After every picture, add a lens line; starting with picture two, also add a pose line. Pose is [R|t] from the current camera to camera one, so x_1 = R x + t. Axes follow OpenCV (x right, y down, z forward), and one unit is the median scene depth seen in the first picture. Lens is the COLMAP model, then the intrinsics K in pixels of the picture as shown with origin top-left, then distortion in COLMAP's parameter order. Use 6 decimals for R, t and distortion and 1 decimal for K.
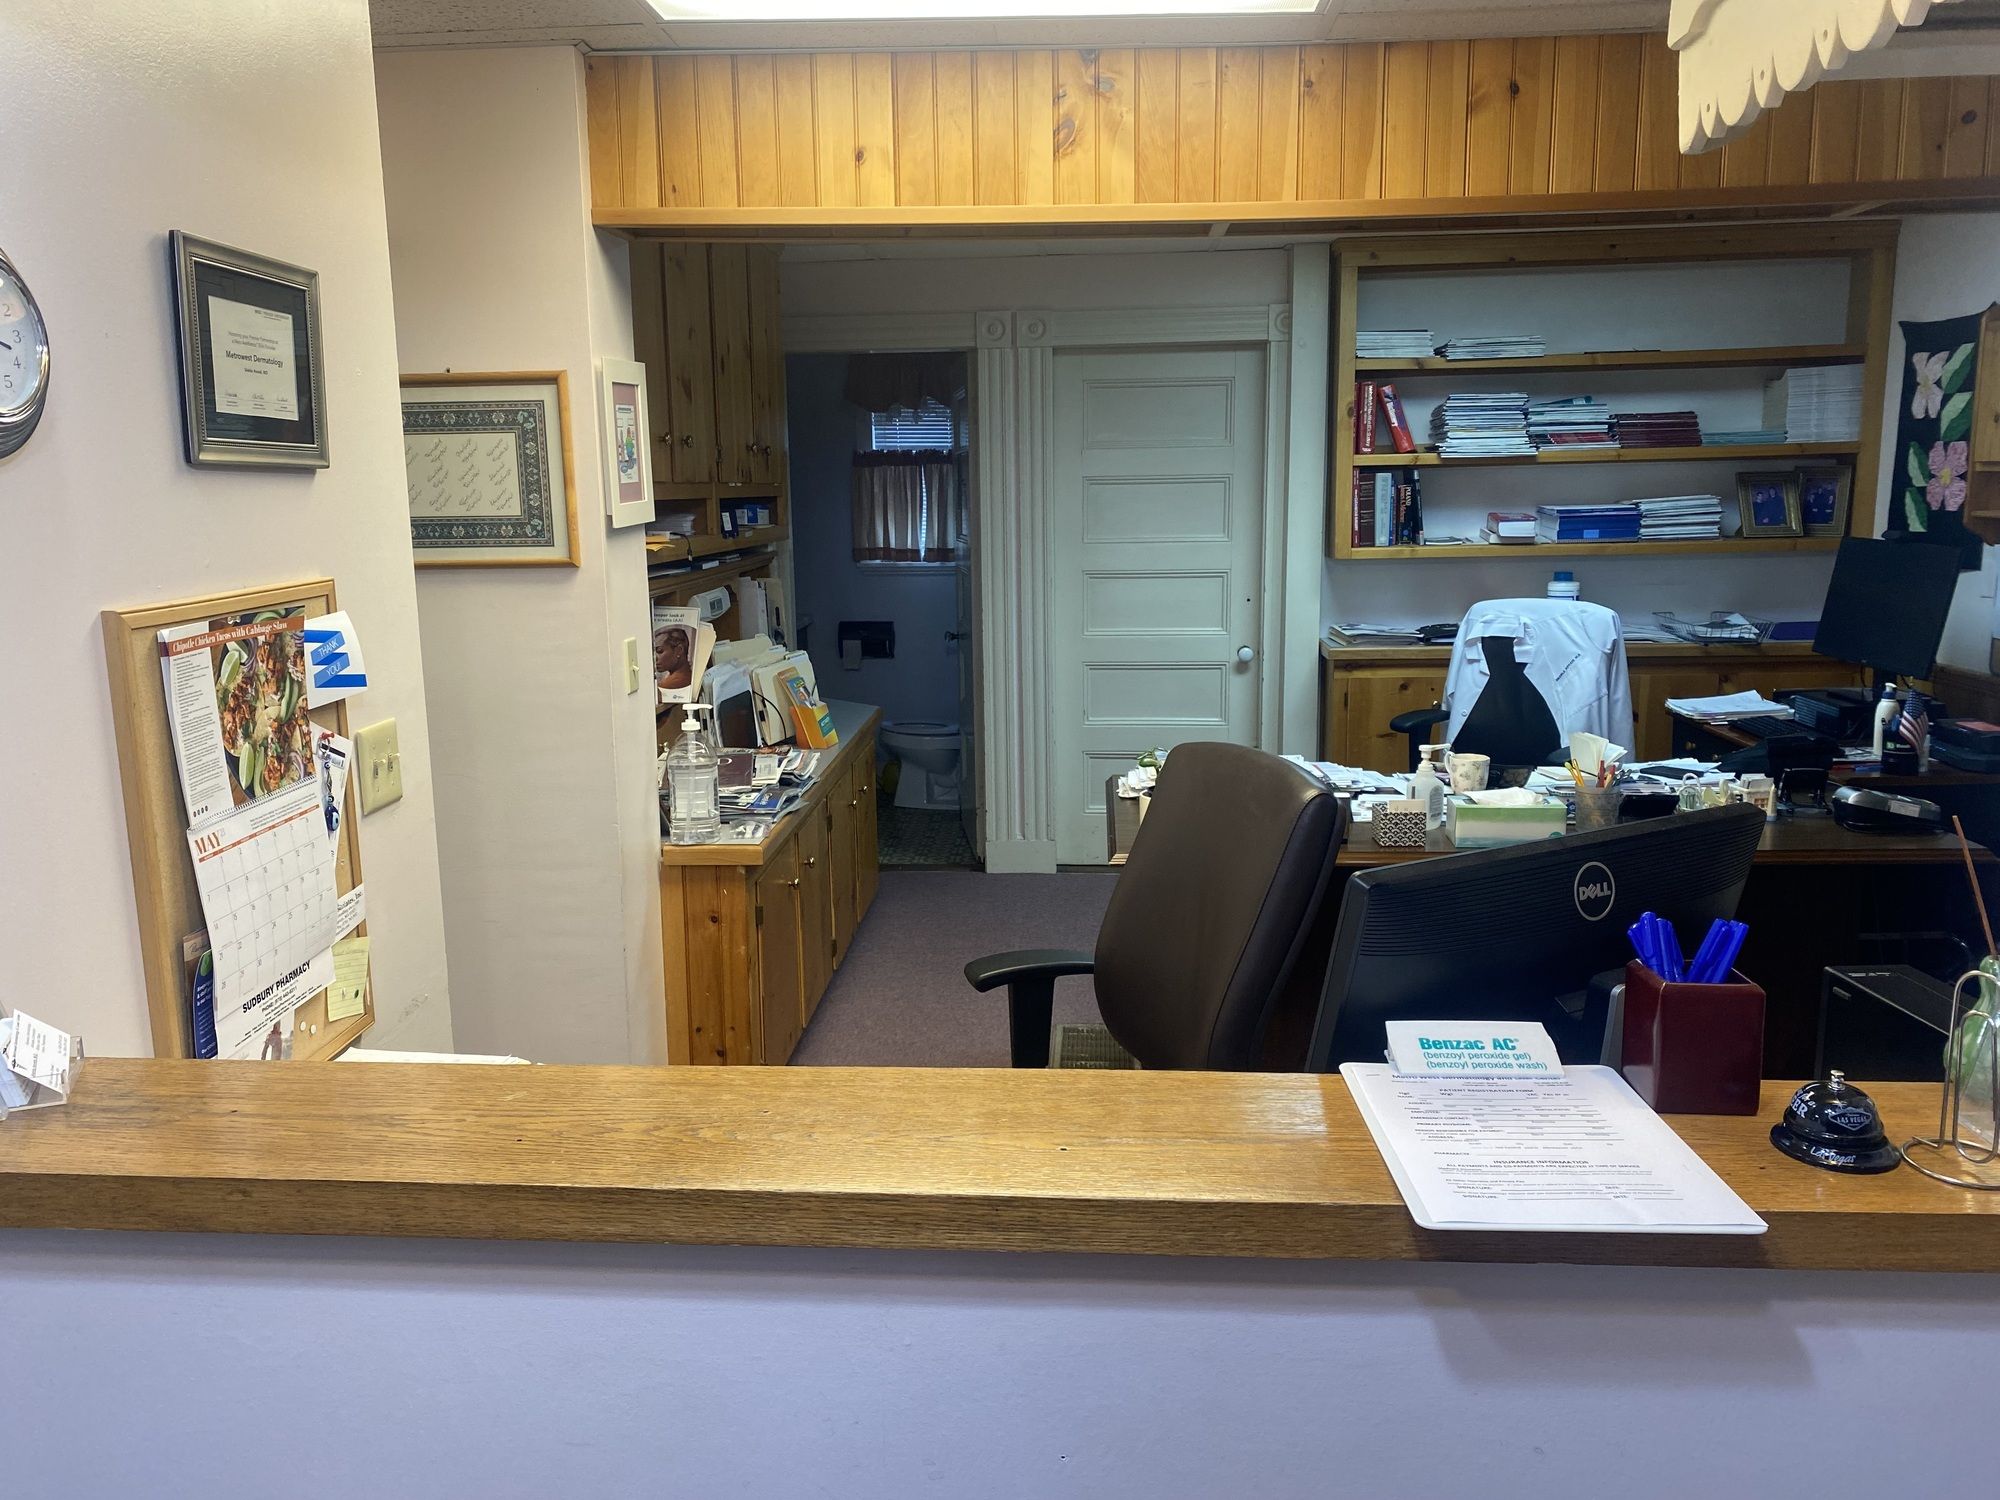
lens RADIAL K [[1488.6, 0, 1000.0], [0, 1488.6, 750.0], [0, 0, 1]] dist [0.002659, -0.000021]
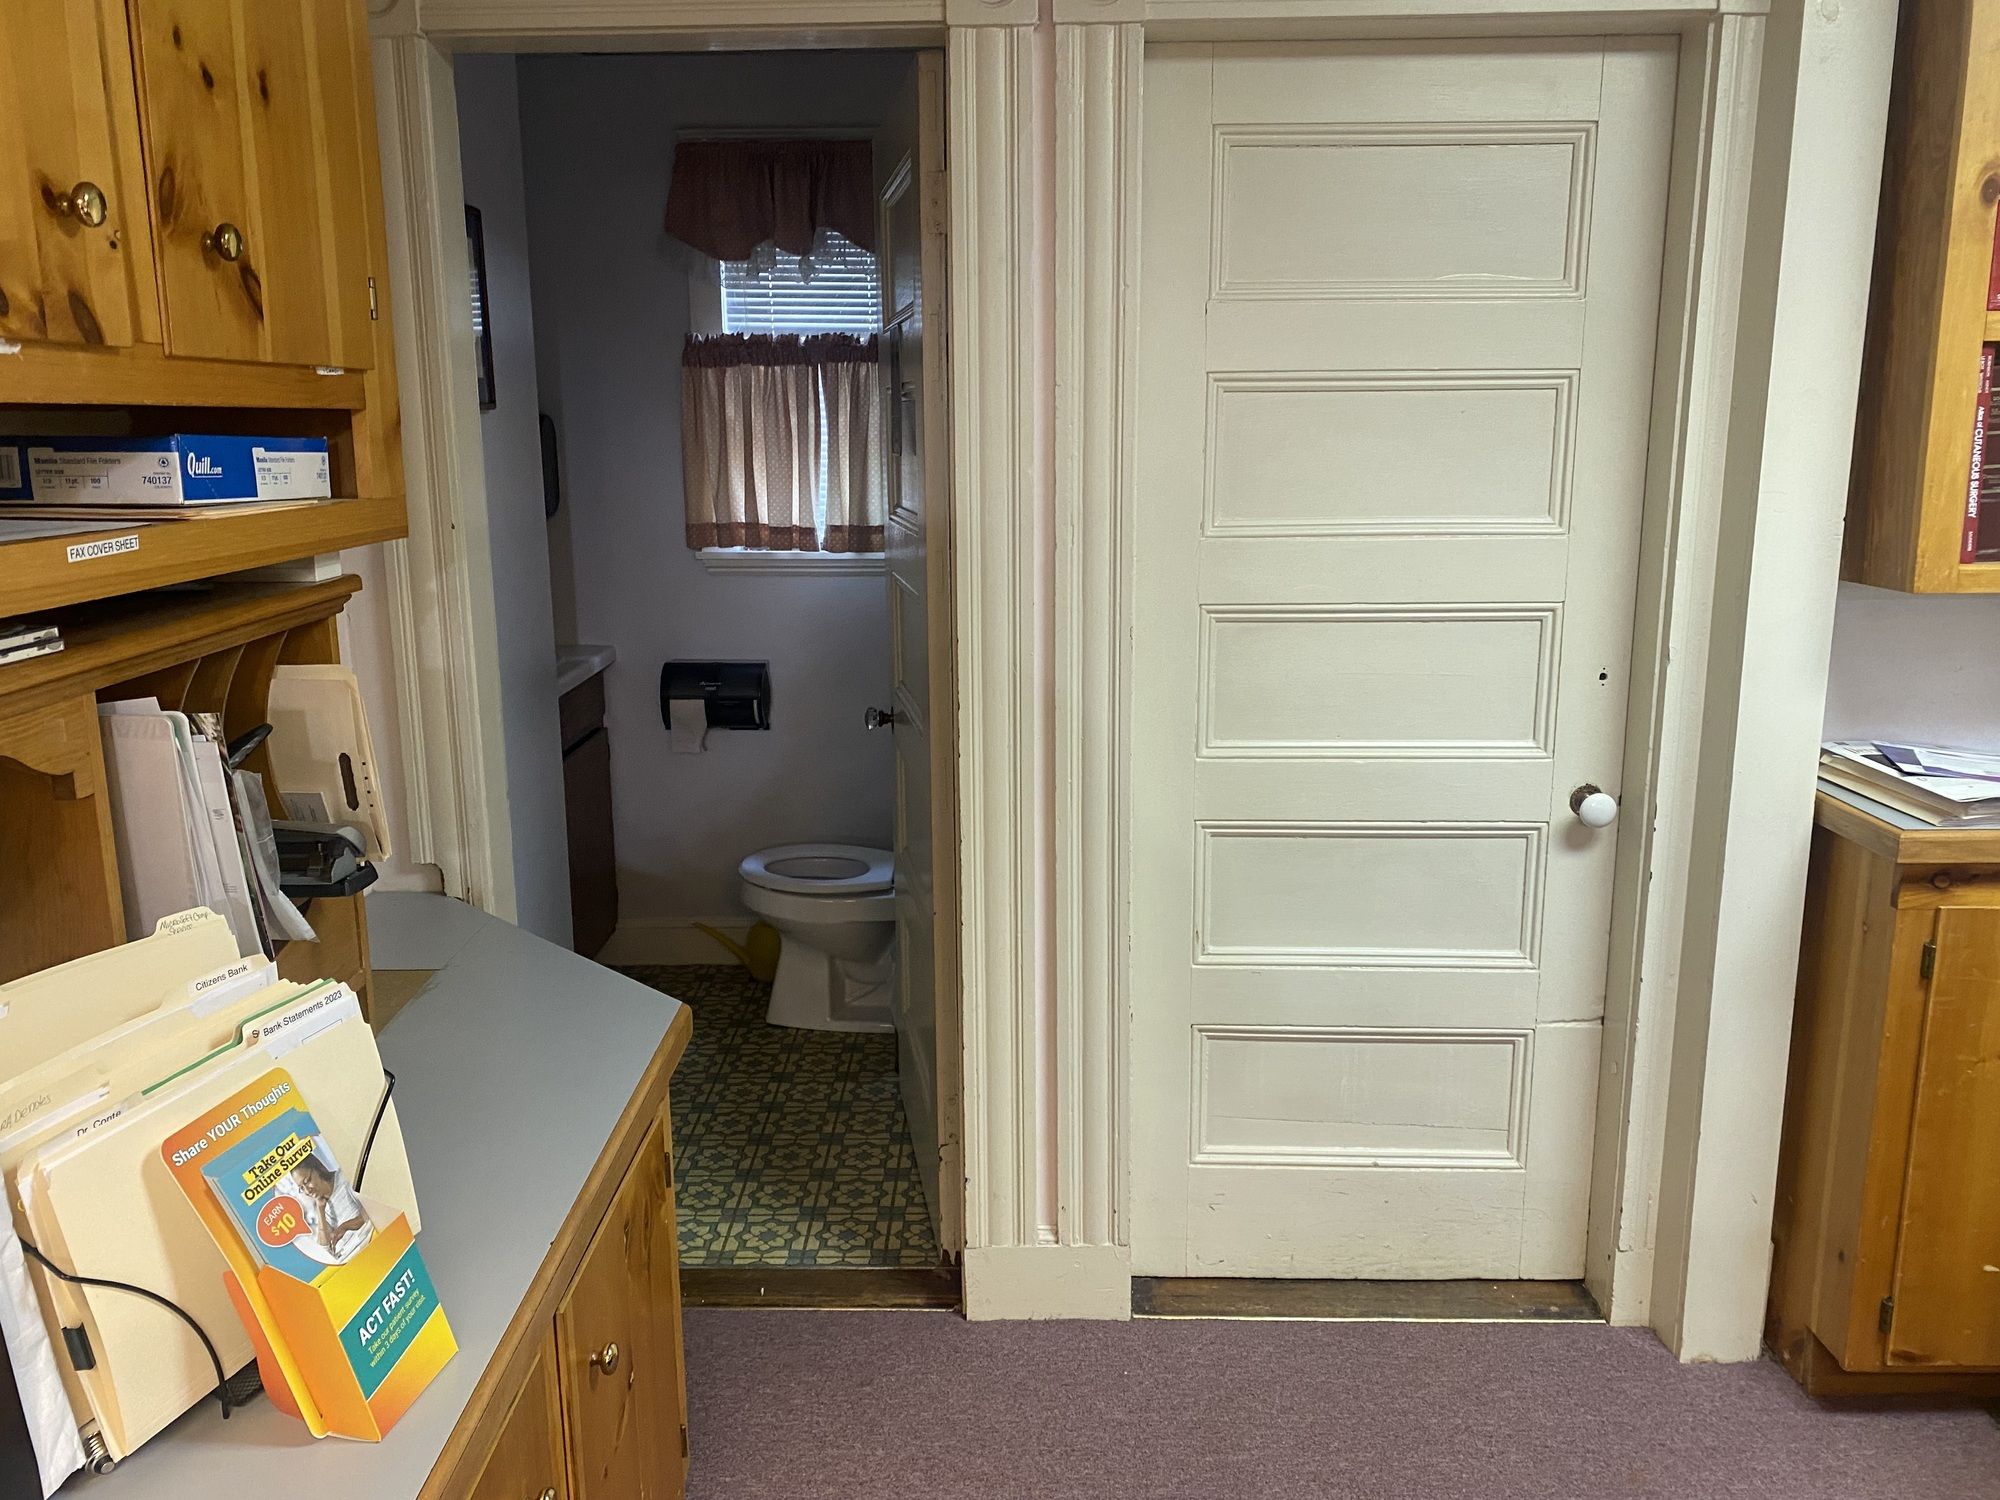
lens RADIAL K [[1575.9, 0, 1000.0], [0, 1575.9, 750.0], [0, 0, 1]] dist [0.003157, -0.000913]
pose [[0.998766, -0.002823, 0.049585, -0.019921], [0.001429, 0.999603, 0.028123, -0.085235], [-0.049644, -0.028017, 0.998374, 0.523029]]
